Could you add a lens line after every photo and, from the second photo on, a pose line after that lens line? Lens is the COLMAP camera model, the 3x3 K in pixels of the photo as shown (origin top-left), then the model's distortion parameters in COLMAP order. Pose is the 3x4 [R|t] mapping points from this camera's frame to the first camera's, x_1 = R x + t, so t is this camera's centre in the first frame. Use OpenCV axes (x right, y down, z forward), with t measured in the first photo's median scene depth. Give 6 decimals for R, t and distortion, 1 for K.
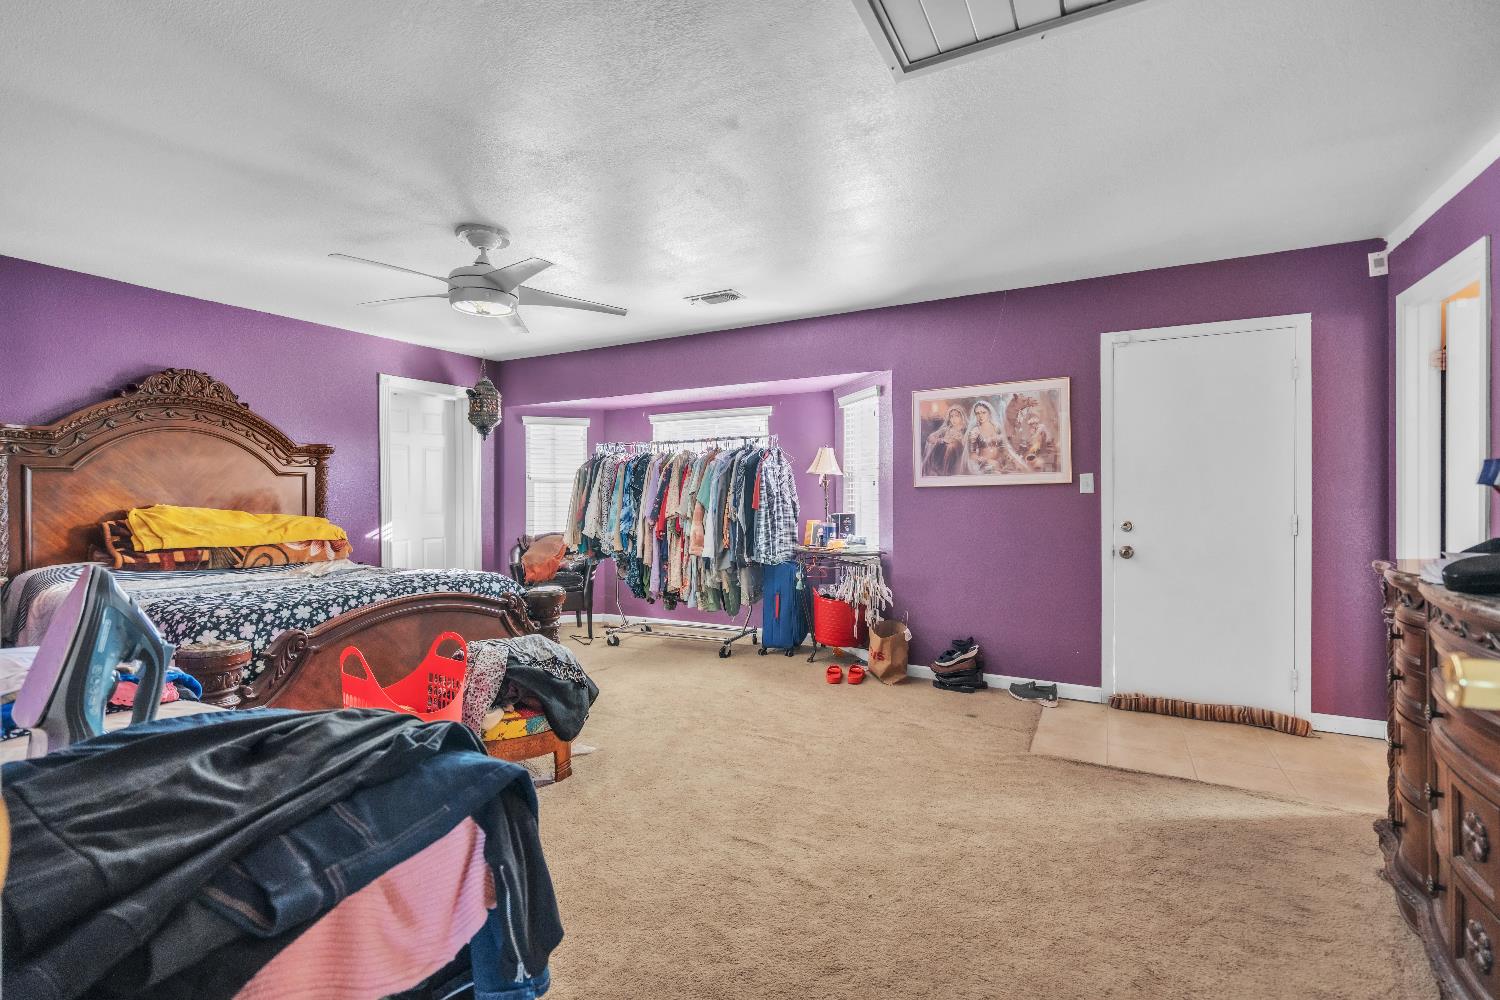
lens RADIAL K [[680.1, 0, 750.0], [0, 680.1, 500.0], [0, 0, 1]] dist [-0.000345, -0.000017]
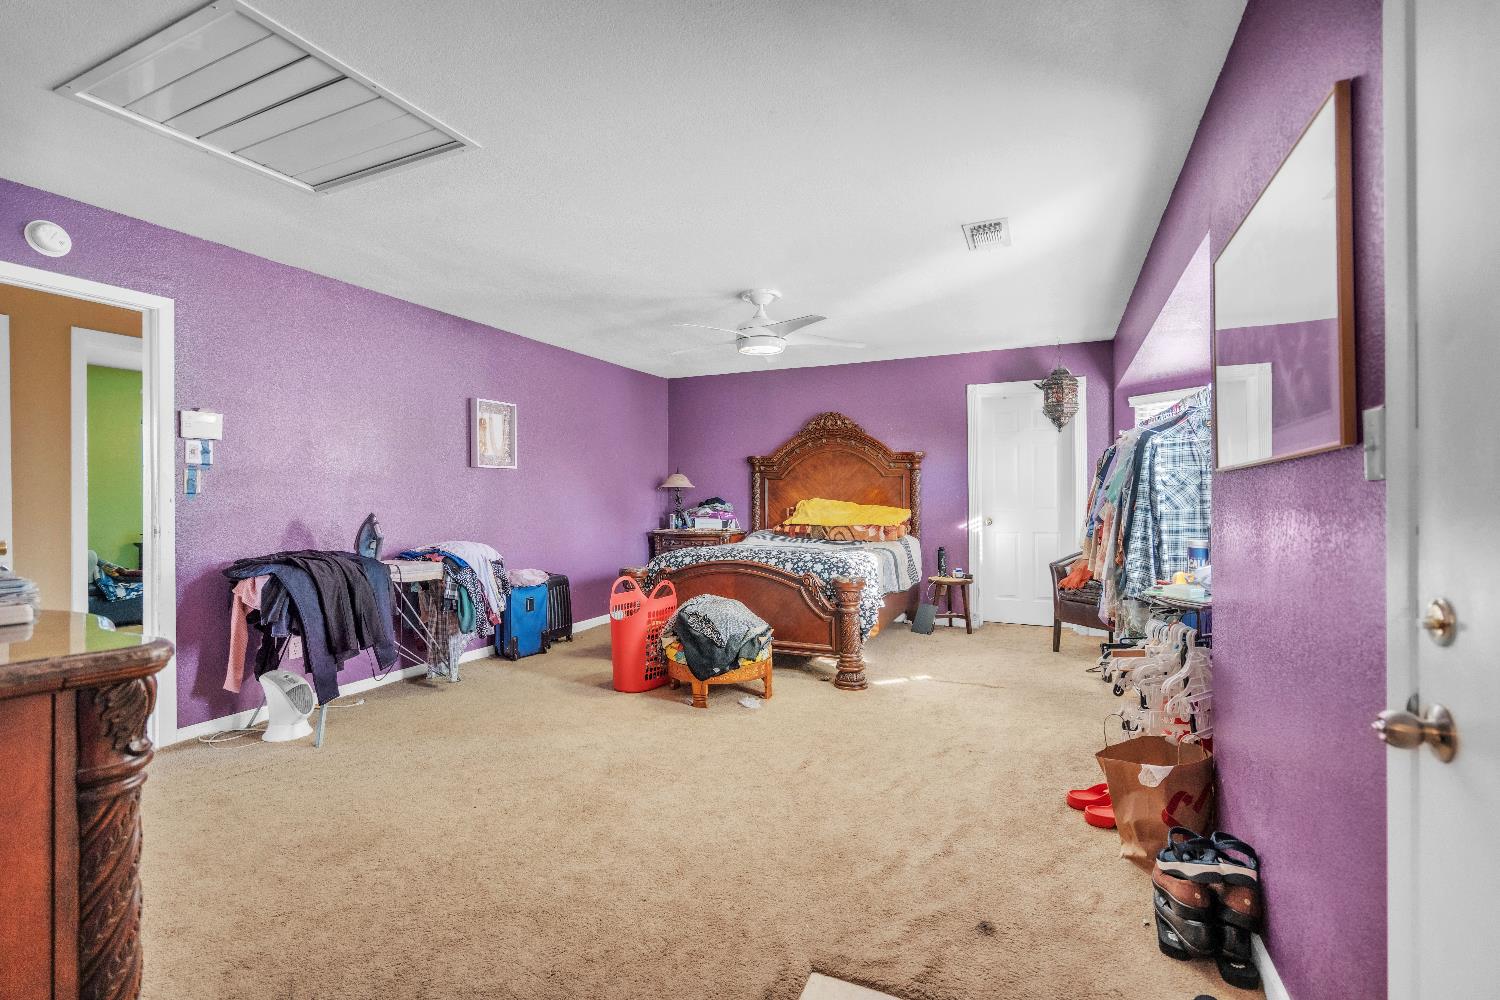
lens RADIAL K [[680.1, 0, 750.0], [0, 680.1, 500.0], [0, 0, 1]] dist [-0.000345, -0.000017]
pose [[0.069606, 0.012718, -0.997494, 0.679772], [-0.001029, 0.999919, 0.012677, -0.007057], [0.997574, 0.000144, 0.069613, 0.658252]]
